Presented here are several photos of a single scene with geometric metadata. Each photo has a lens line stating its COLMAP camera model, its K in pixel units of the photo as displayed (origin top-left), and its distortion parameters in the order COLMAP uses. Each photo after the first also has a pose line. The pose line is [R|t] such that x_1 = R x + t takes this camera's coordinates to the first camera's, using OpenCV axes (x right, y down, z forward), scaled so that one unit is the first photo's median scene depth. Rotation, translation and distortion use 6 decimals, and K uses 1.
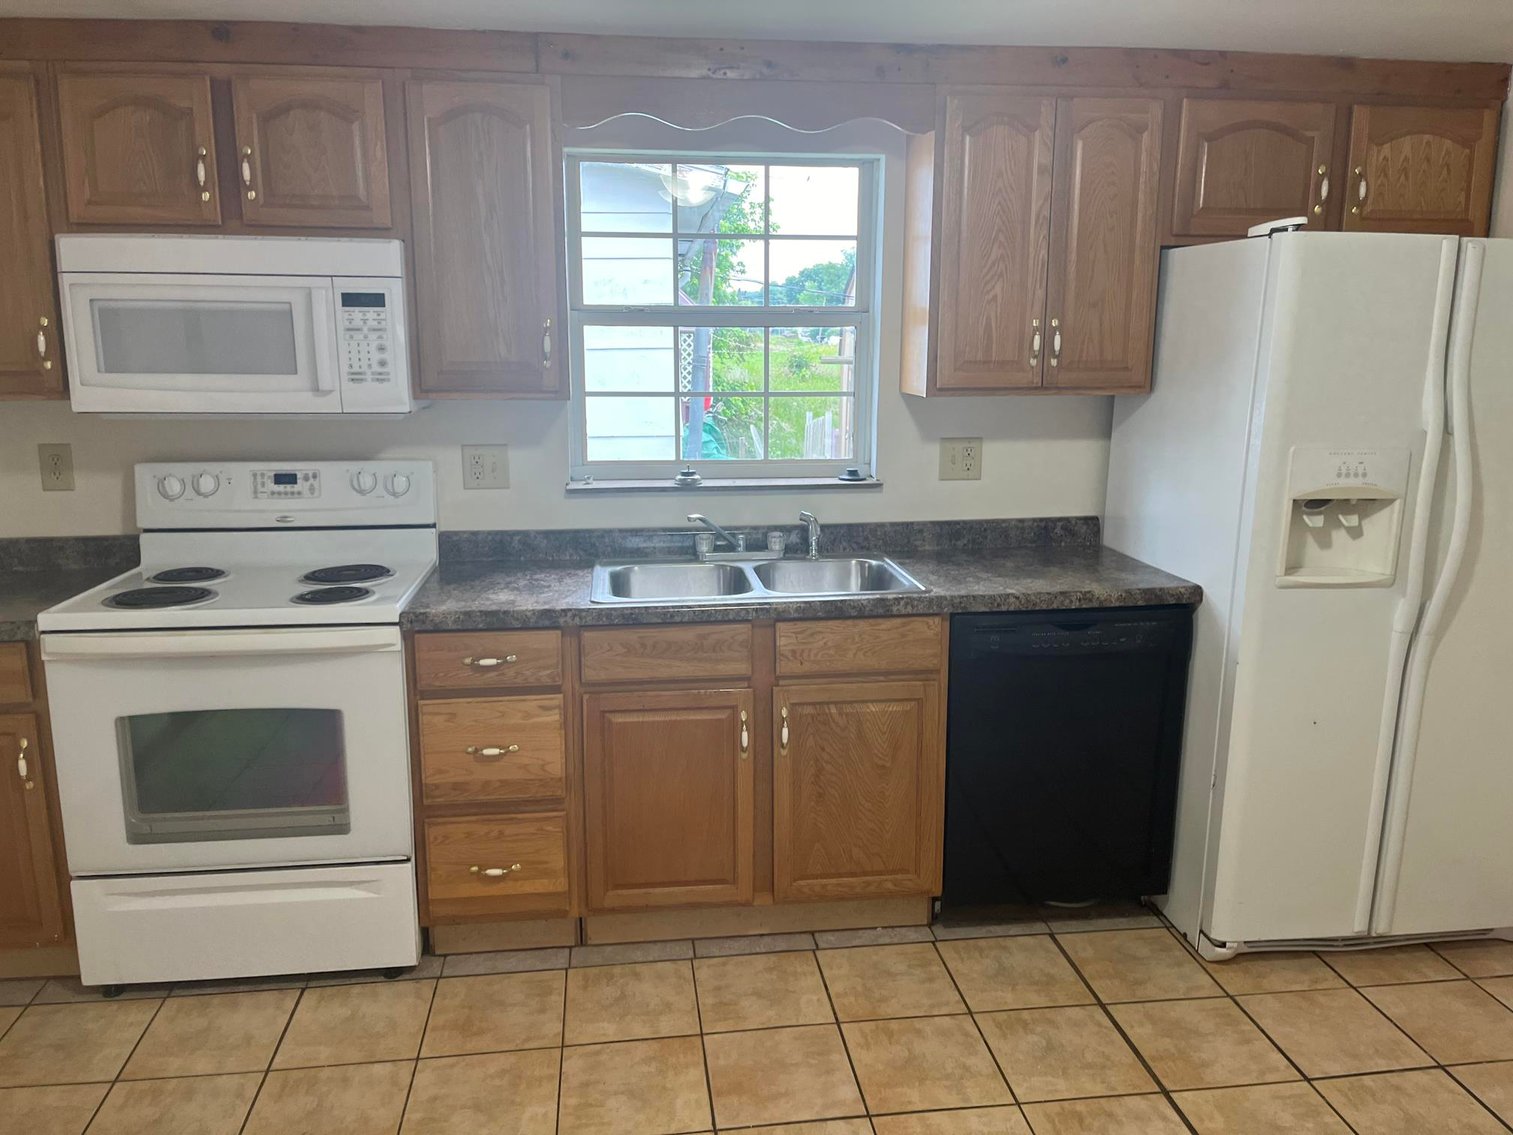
lens RADIAL K [[1156.0, 0, 753.7], [0, 1156.0, 548.7], [0, 0, 1]] dist [0.076061, -0.094578]
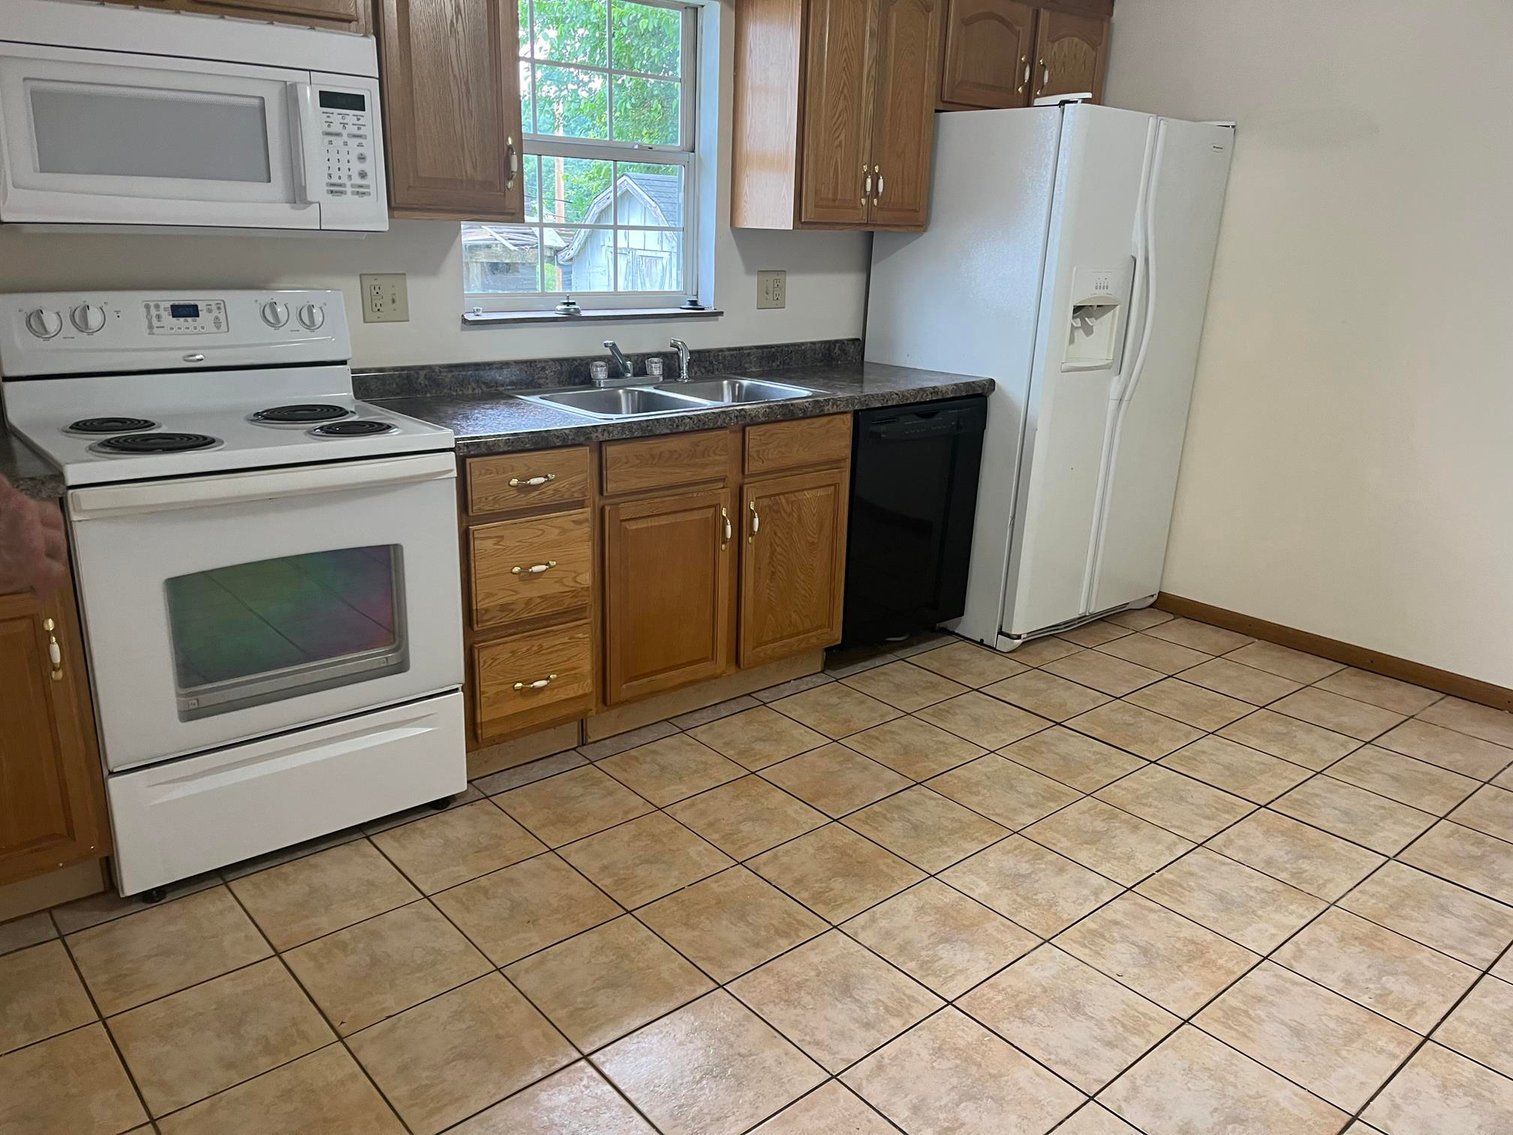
lens RADIAL K [[1156.0, 0, 757.7], [0, 1156.0, 568.8], [0, 0, 1]] dist [0.076061, -0.094578]
pose [[0.829176, -0.137131, 0.541906, -0.604238], [0.073476, 0.987768, 0.137532, 0.045340], [-0.554137, -0.074221, 0.829110, 0.032342]]
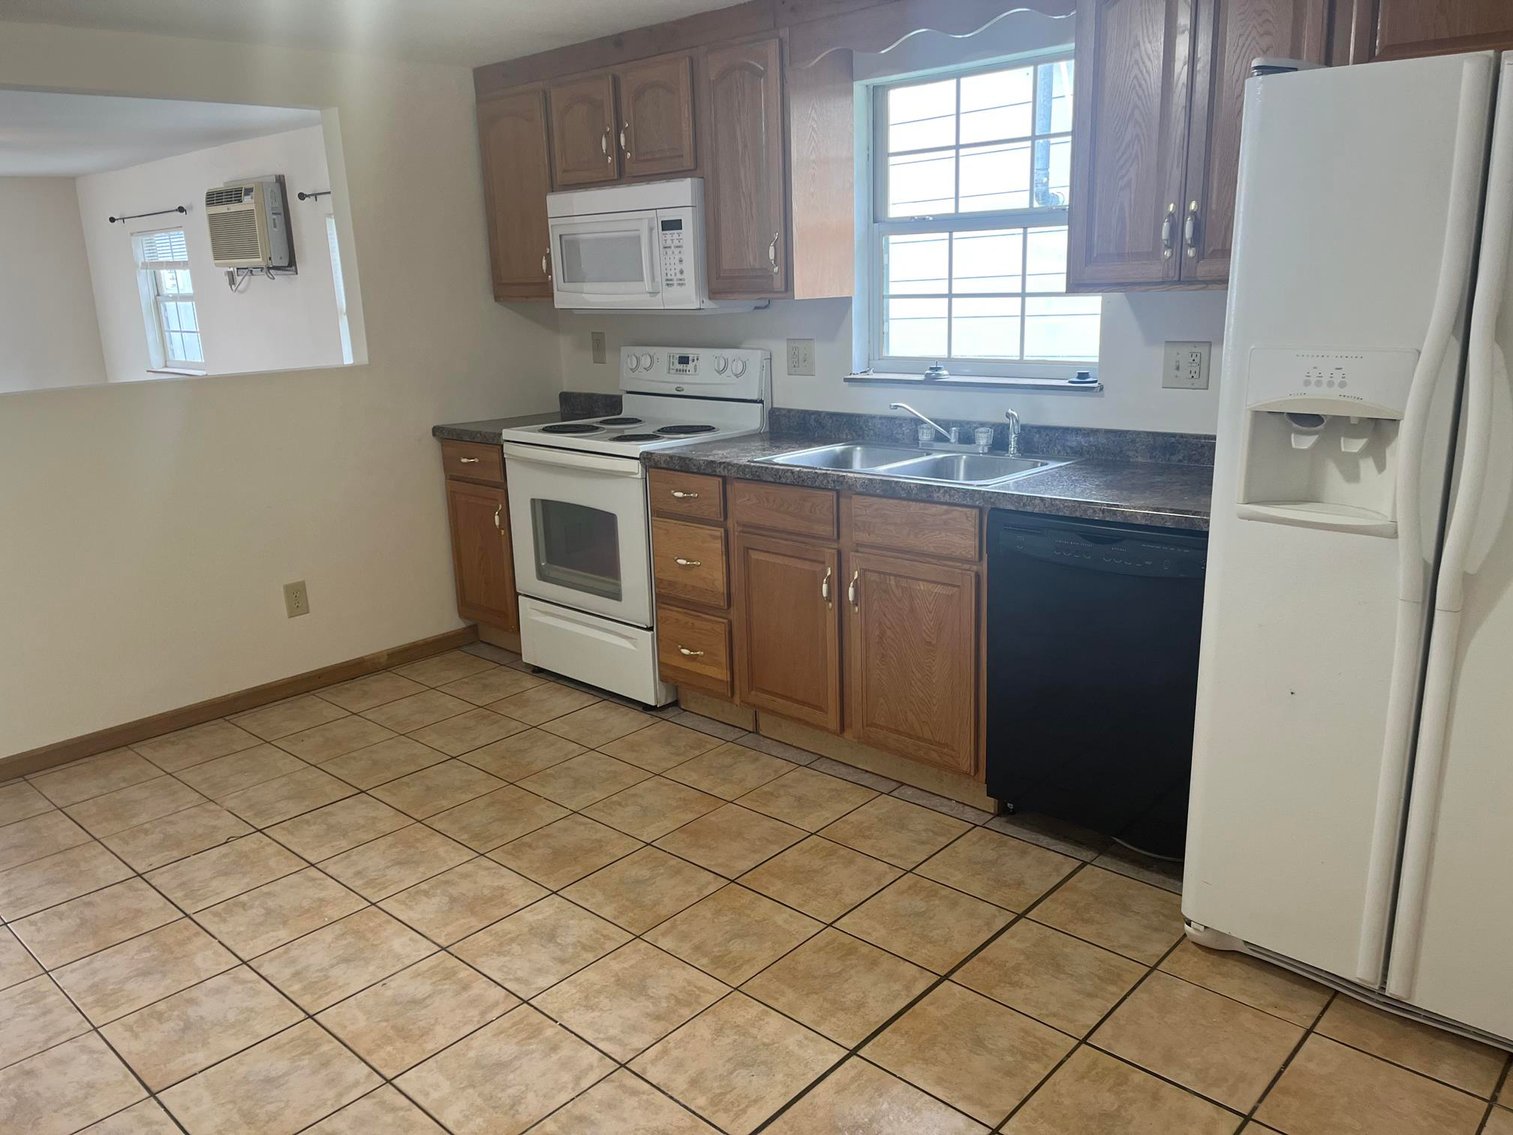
lens RADIAL K [[1156.0, 0, 765.3], [0, 1156.0, 560.8], [0, 0, 1]] dist [0.076061, -0.094578]
pose [[0.640896, 0.162255, -0.750284, 0.820942], [-0.111842, 0.986713, 0.117849, 0.003531], [0.759436, 0.008384, 0.650527, 0.190997]]
